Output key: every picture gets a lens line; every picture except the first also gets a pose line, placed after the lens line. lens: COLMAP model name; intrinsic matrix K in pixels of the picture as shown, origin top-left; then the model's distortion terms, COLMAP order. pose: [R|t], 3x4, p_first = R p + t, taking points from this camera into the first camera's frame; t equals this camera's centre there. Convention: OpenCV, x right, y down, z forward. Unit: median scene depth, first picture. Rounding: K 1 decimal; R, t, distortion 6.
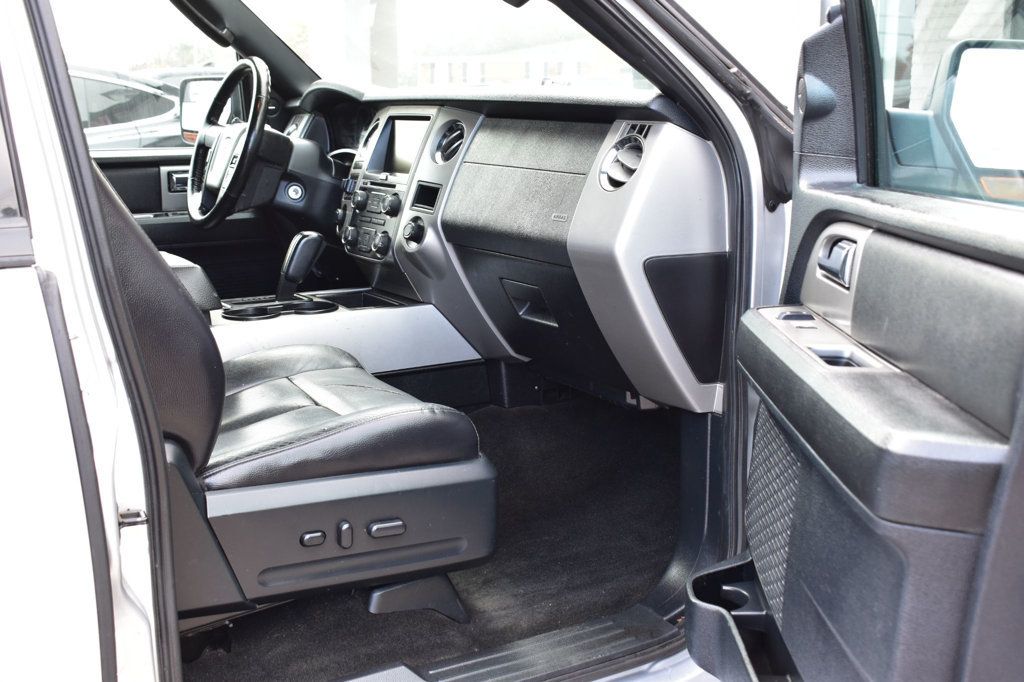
lens RADIAL K [[1160.4, 0, 512.5], [0, 1160.4, 341.8], [0, 0, 1]] dist [-0.054166, 0.000000]
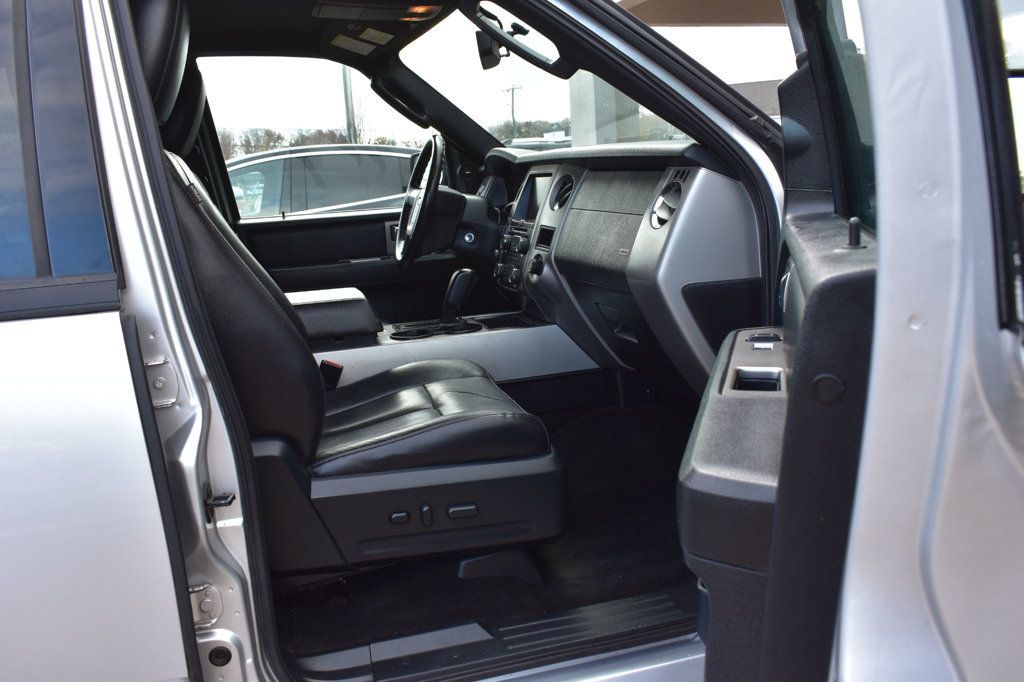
lens RADIAL K [[882.1, 0, 512.1], [0, 882.1, 340.1], [0, 0, 1]] dist [-0.076941, 0.001625]
pose [[0.962821, -0.010877, -0.269921, 0.179246], [0.009615, 0.999936, -0.005998, -0.013133], [0.269969, 0.003180, 0.962864, 0.103353]]
